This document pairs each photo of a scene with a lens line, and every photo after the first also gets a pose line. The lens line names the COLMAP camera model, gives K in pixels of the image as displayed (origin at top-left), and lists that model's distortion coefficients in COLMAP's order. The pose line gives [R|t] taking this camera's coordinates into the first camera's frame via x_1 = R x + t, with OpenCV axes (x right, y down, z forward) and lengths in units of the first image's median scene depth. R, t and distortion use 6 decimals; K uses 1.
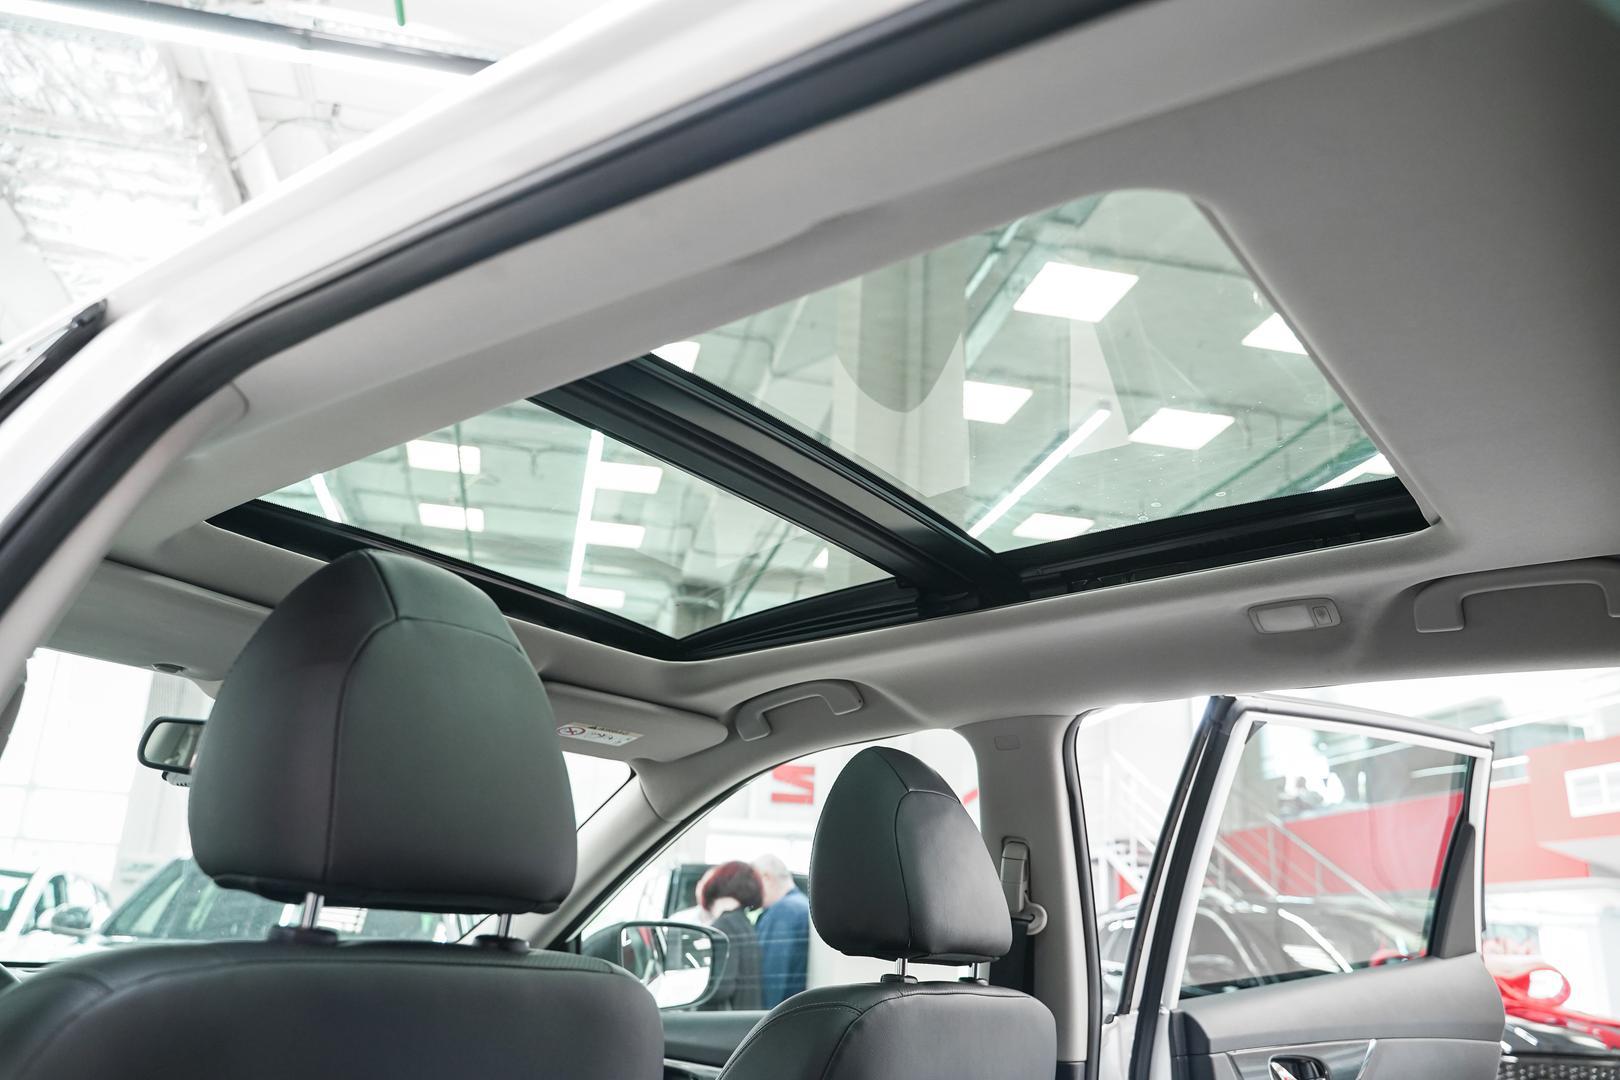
lens RADIAL K [[1277.5, 0, 801.2], [0, 1277.5, 533.8], [0, 0, 1]] dist [-0.010187, 0.005814]
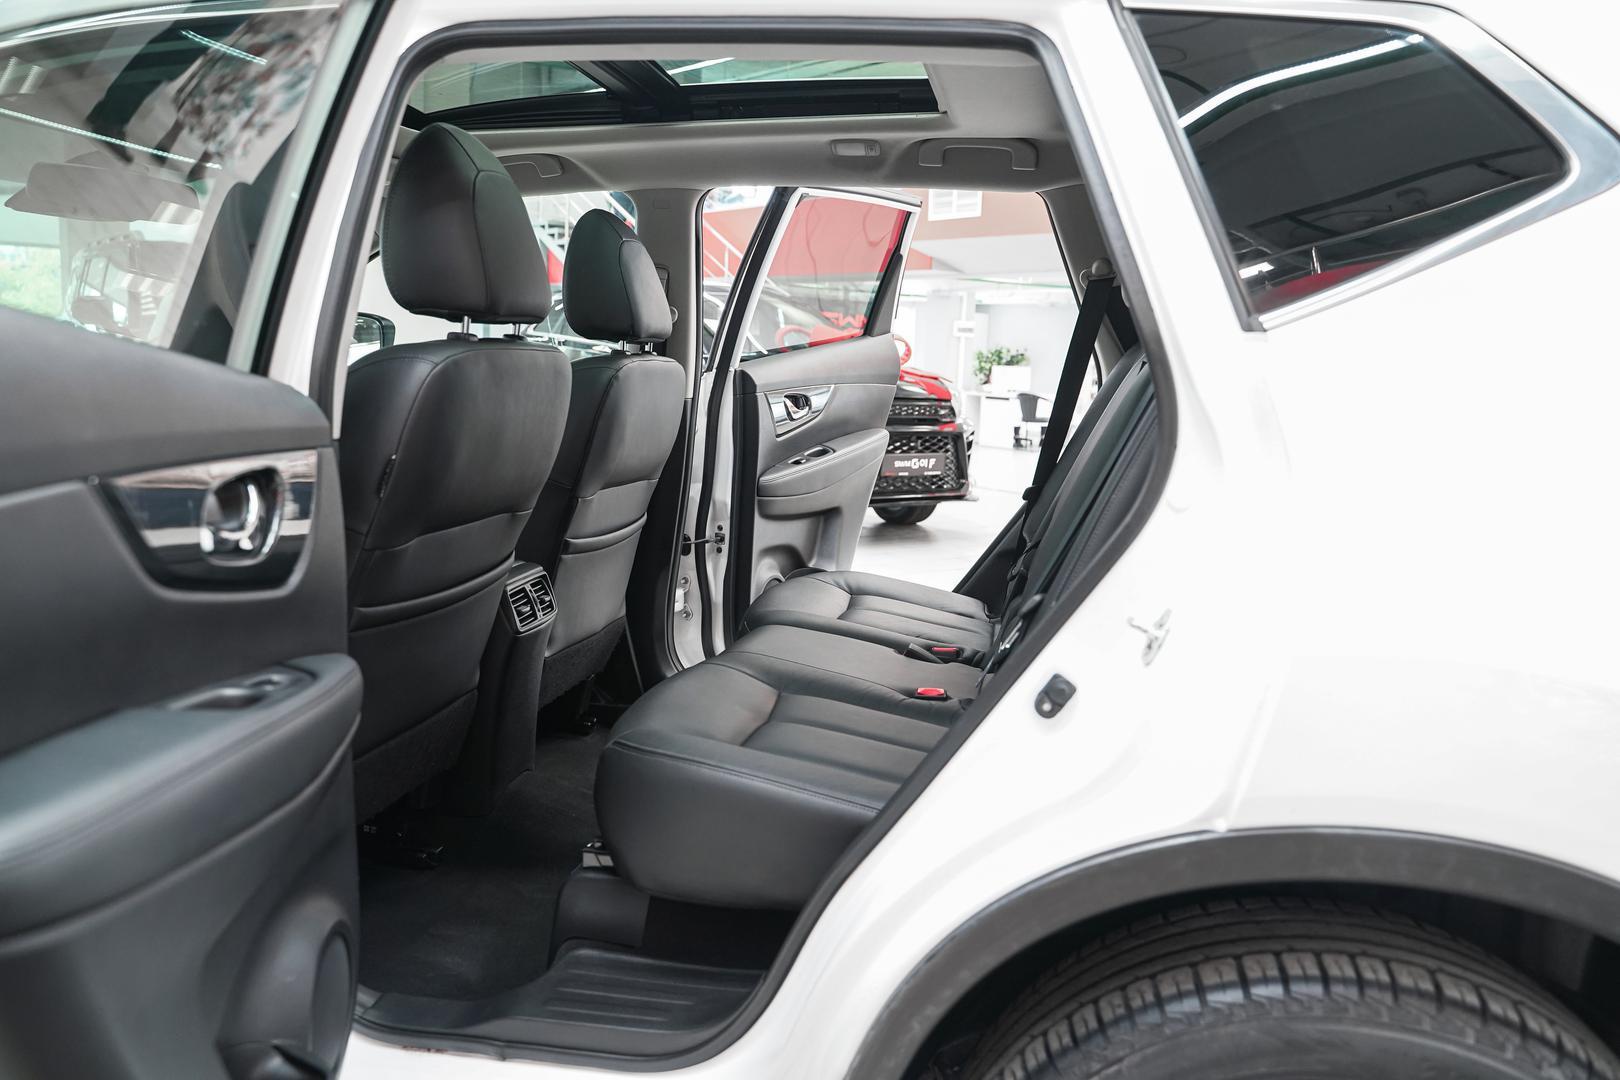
lens RADIAL K [[1277.5, 0, 801.2], [0, 1277.5, 533.8], [0, 0, 1]] dist [-0.010187, 0.005814]
pose [[0.901197, -0.070633, 0.427616, -0.363785], [-0.135023, 0.891776, 0.431861, -0.165200], [-0.411841, -0.446929, 0.794129, -0.454455]]
